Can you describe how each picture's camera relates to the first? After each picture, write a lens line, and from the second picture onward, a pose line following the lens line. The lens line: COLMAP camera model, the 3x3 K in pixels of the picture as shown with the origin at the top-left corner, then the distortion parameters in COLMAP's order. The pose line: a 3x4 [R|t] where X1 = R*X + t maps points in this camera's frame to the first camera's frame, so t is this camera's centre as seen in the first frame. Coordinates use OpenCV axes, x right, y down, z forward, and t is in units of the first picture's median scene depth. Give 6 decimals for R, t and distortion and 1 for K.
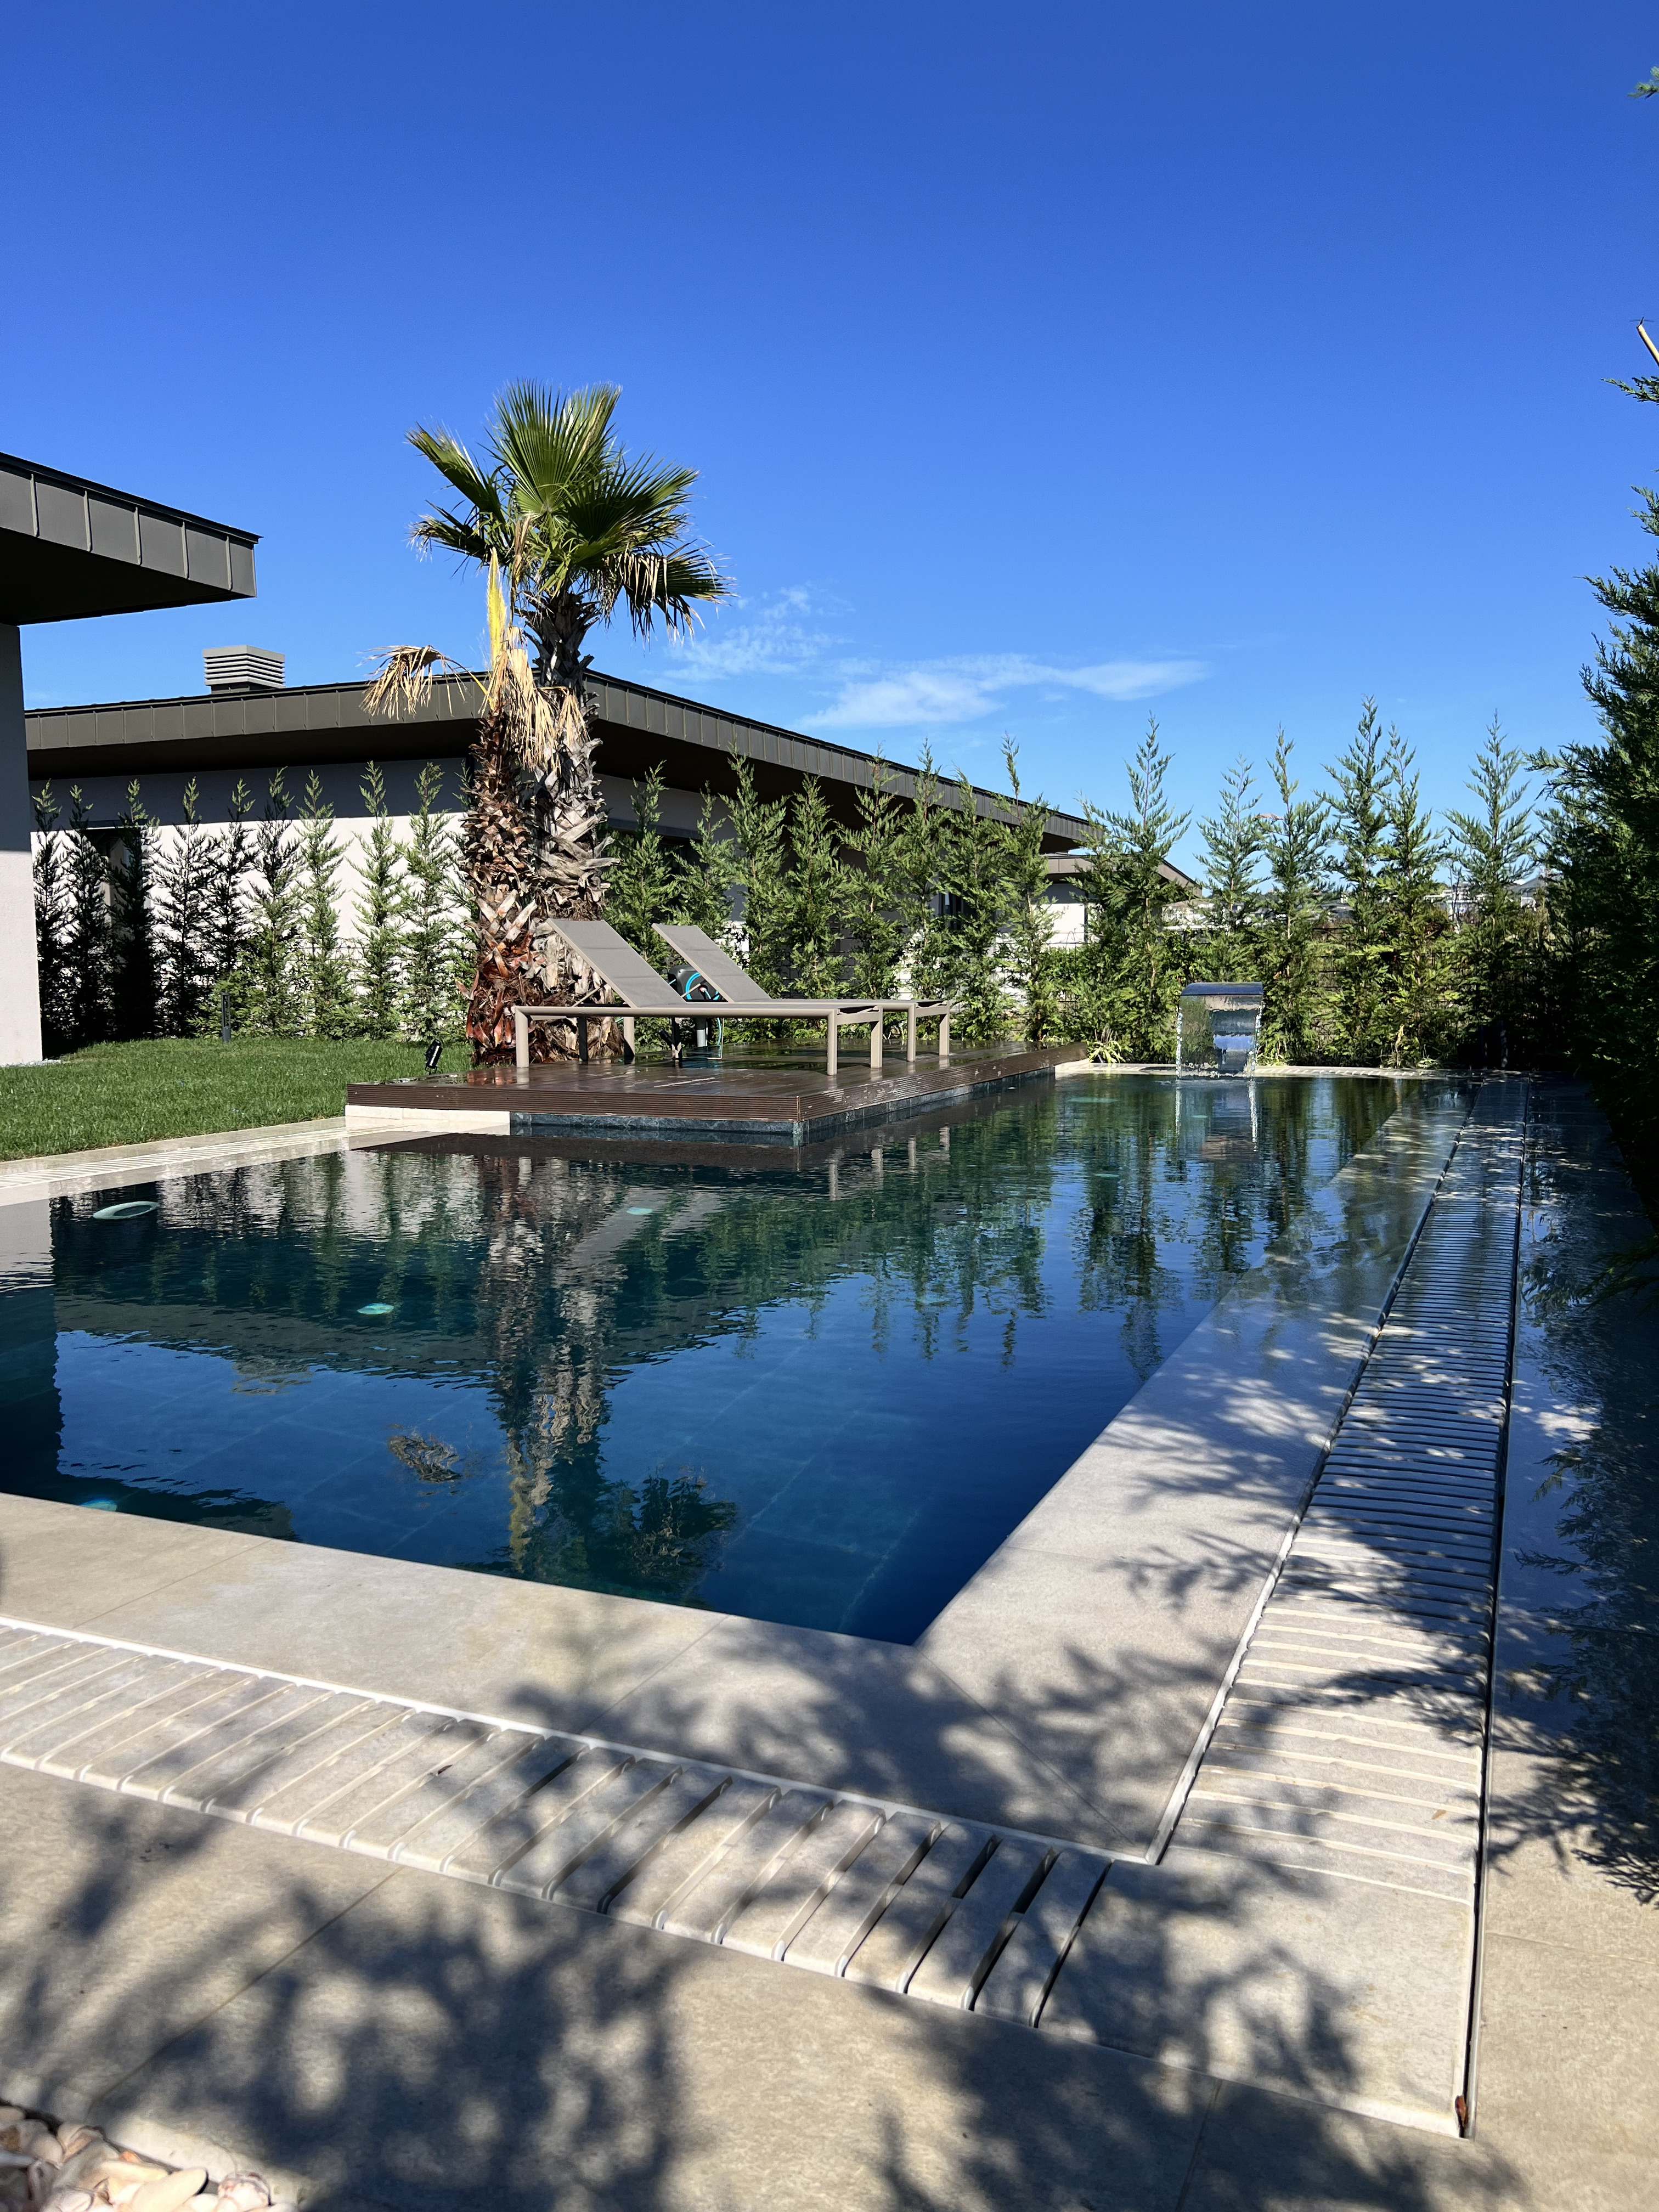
lens RADIAL K [[1699.1, 0, 829.5], [0, 1699.1, 1106.0], [0, 0, 1]] dist [0.065240, -0.162260]
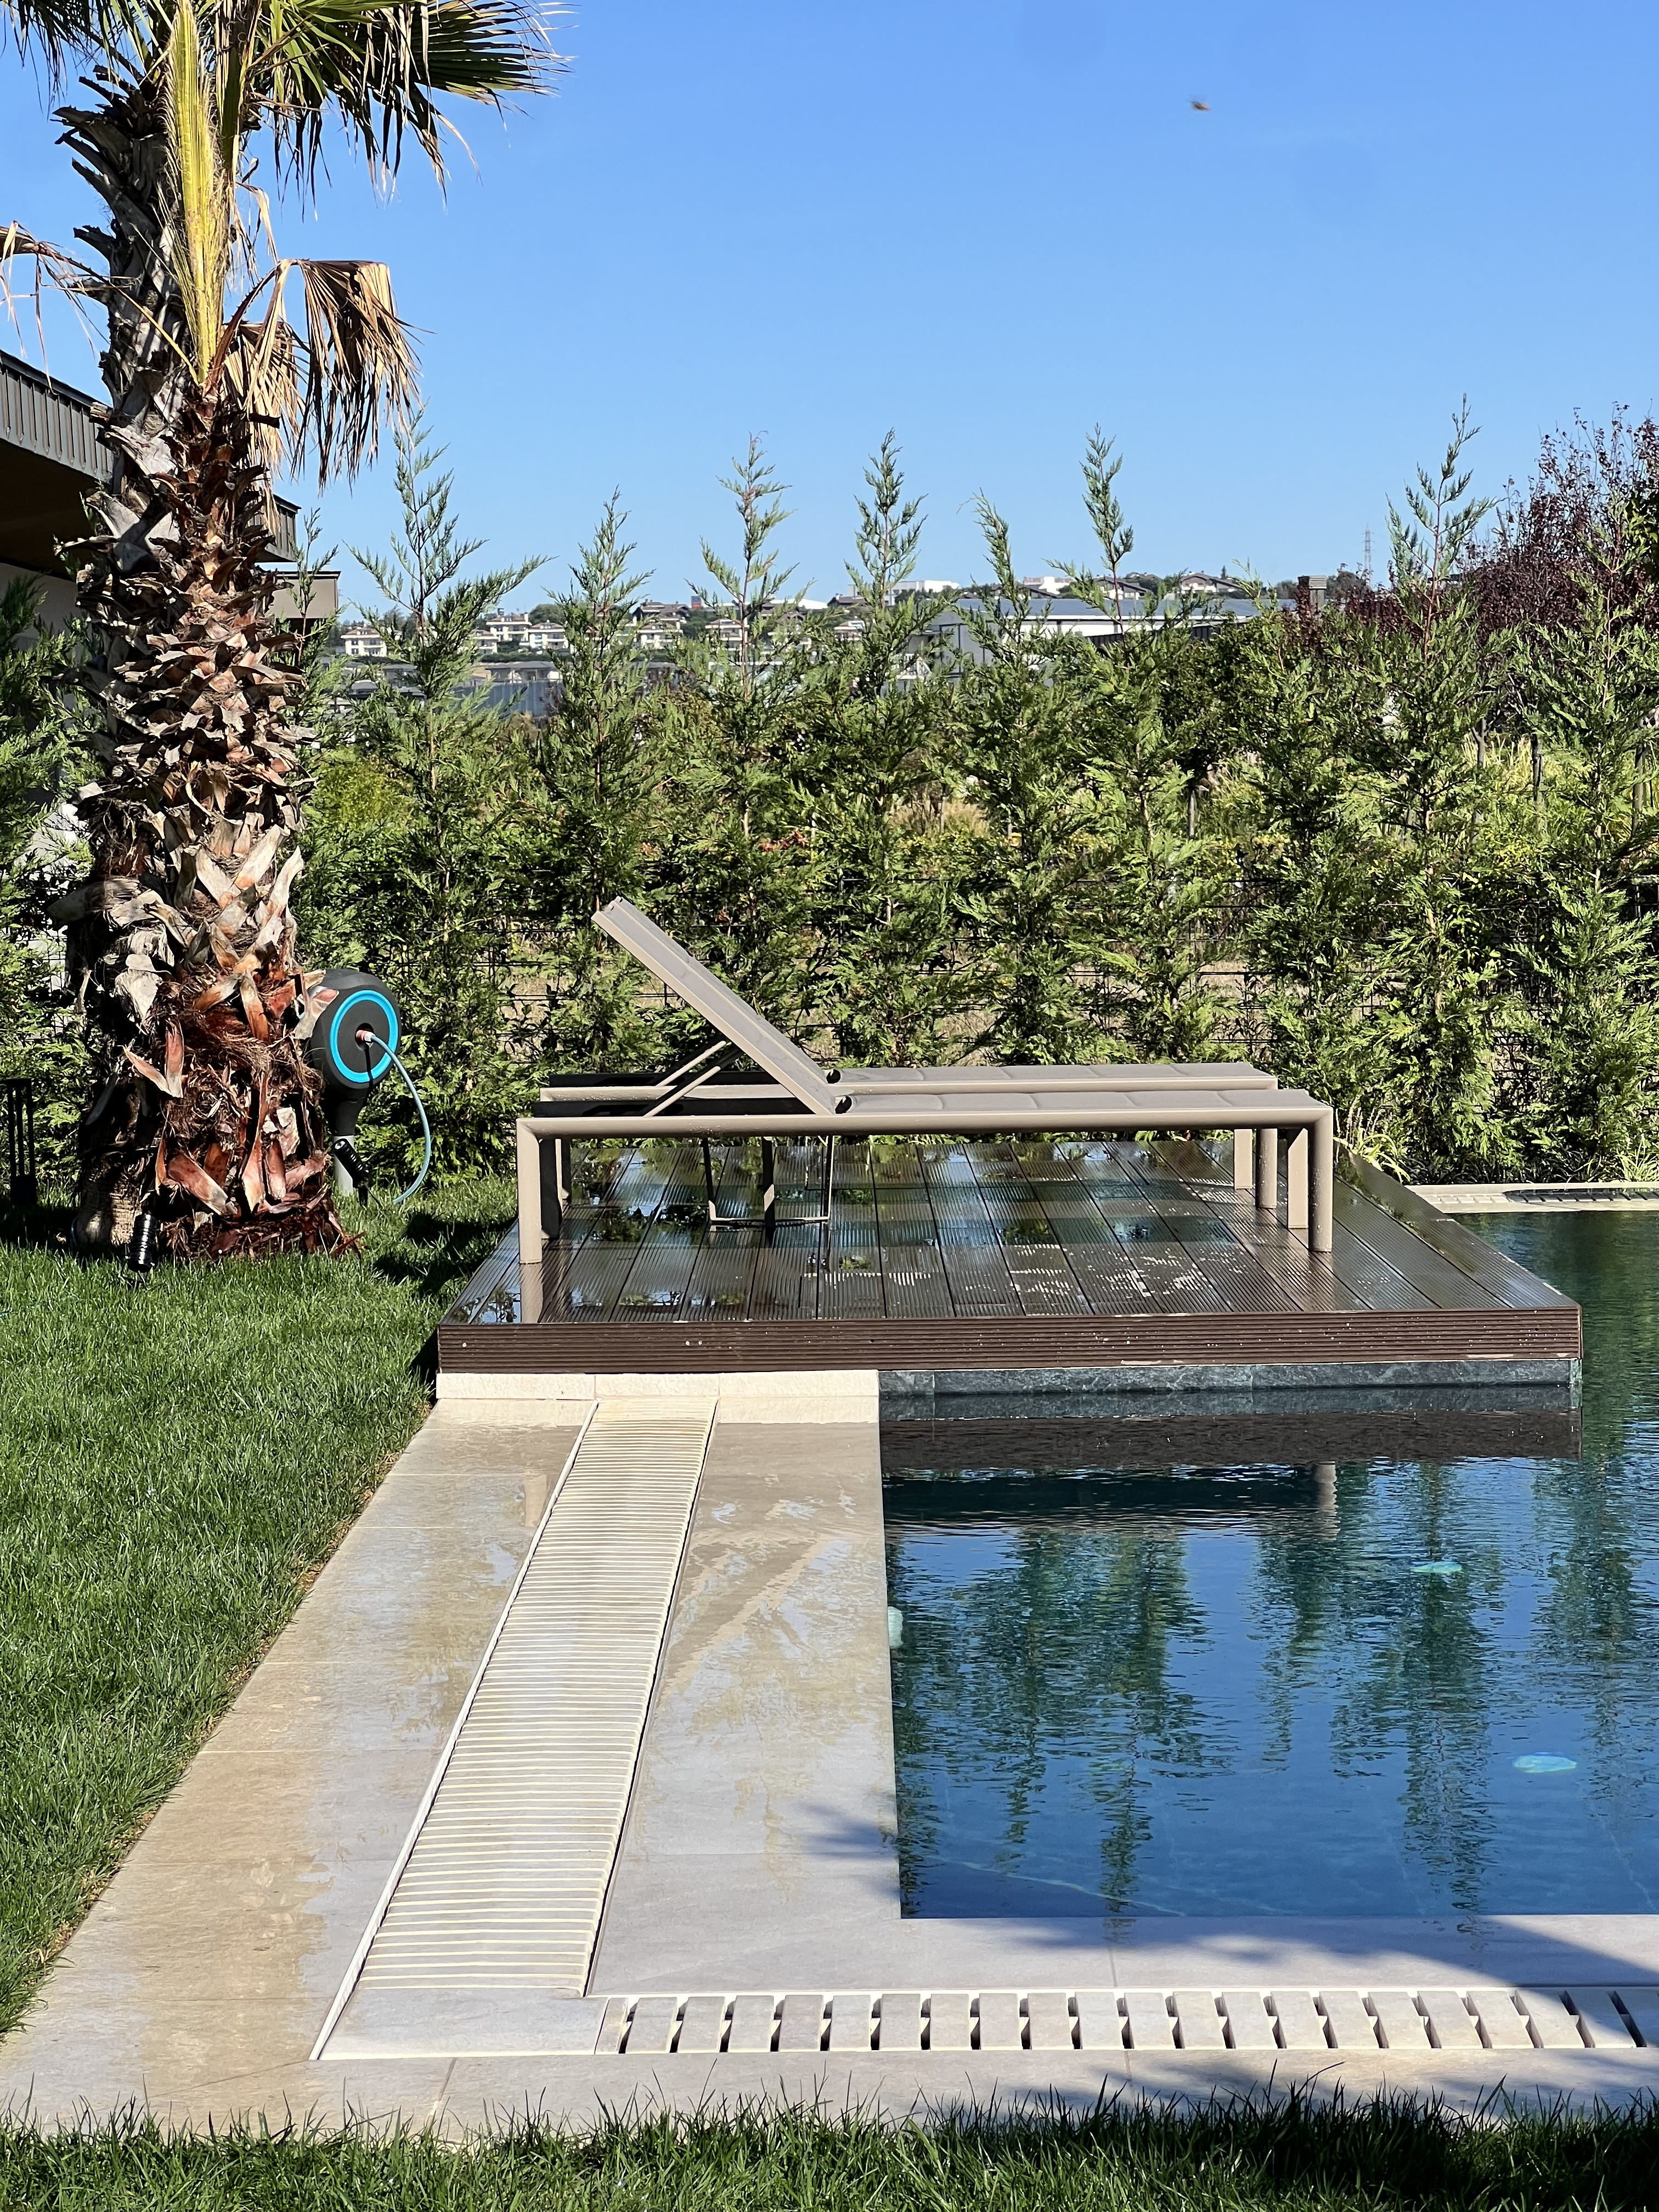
lens RADIAL K [[5065.4, 0, 829.5], [0, 5065.4, 1106.0], [0, 0, 1]] dist [-0.036972, 3.011039]
pose [[0.922826, -0.030259, 0.384026, -0.731587], [0.040694, 0.998990, -0.019075, -0.042239], [-0.383061, 0.033231, 0.923125, -0.240812]]
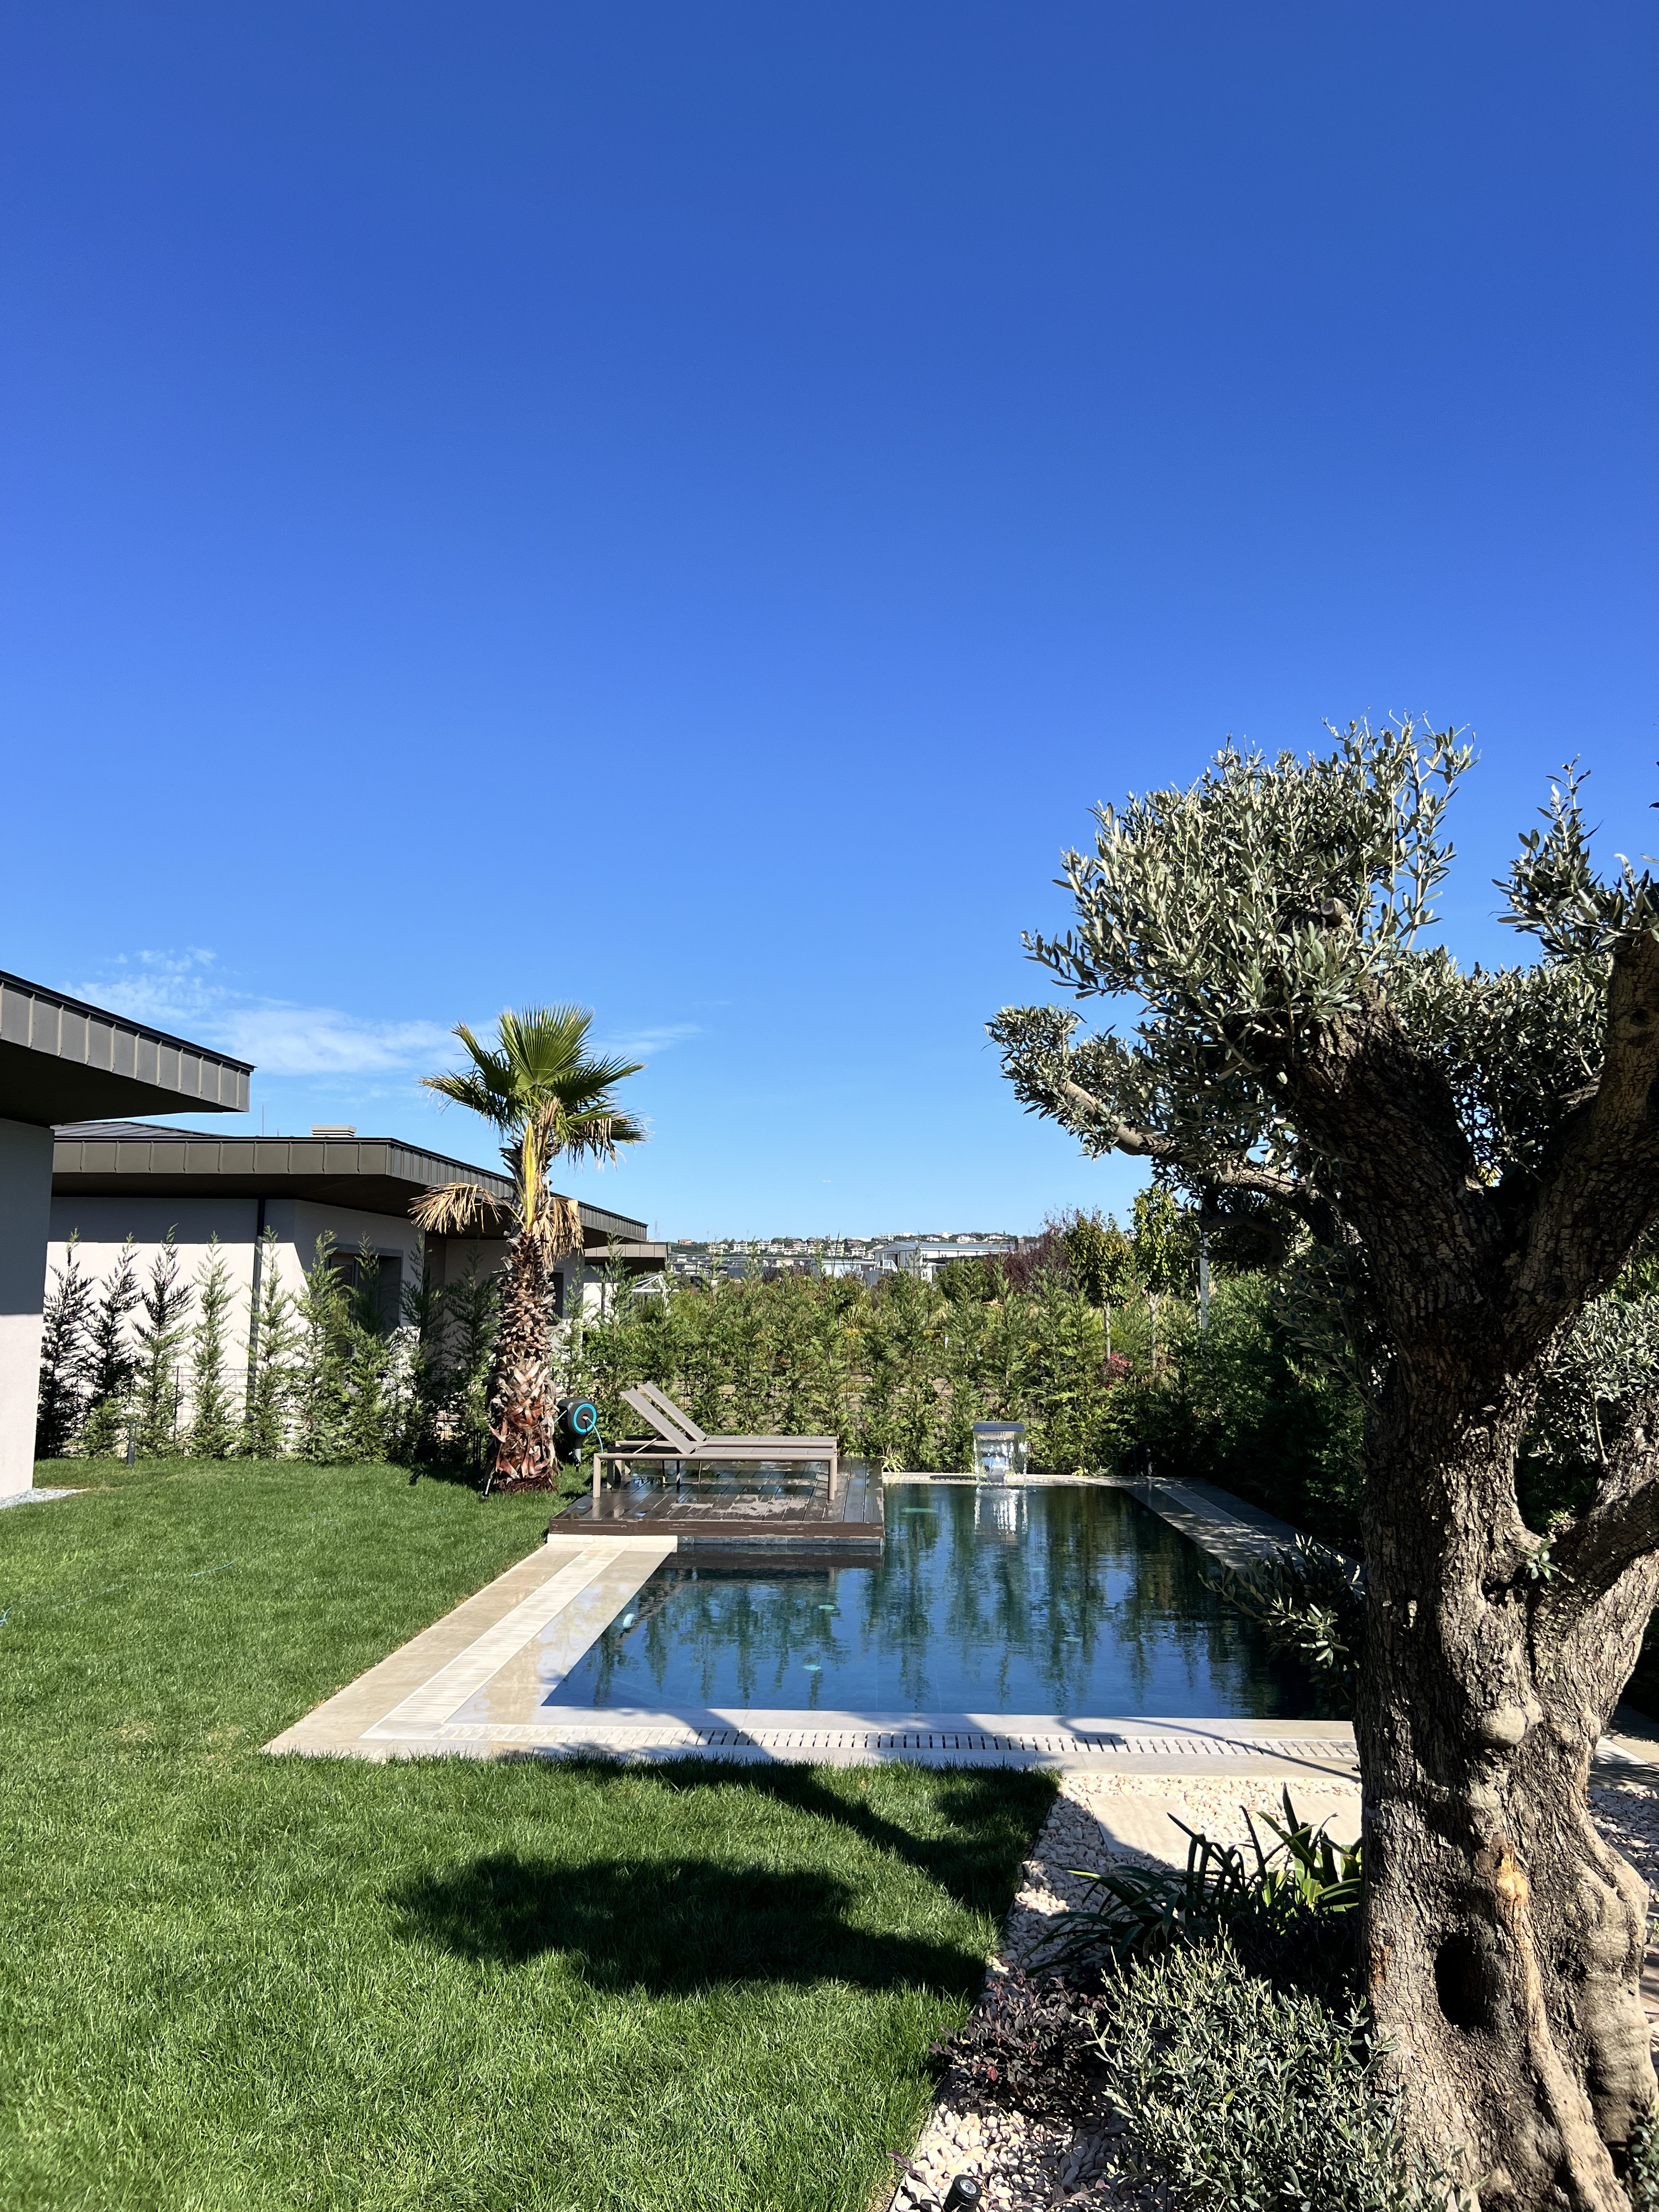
lens RADIAL K [[1695.1, 0, 857.5], [0, 1695.1, 1070.9], [0, 0, 1]] dist [0.082444, -0.168053]
pose [[0.923811, 0.069865, 0.376420, -0.666657], [0.014375, 0.976185, -0.216461, -0.072700], [-0.382579, 0.205380, 0.900807, -0.553718]]
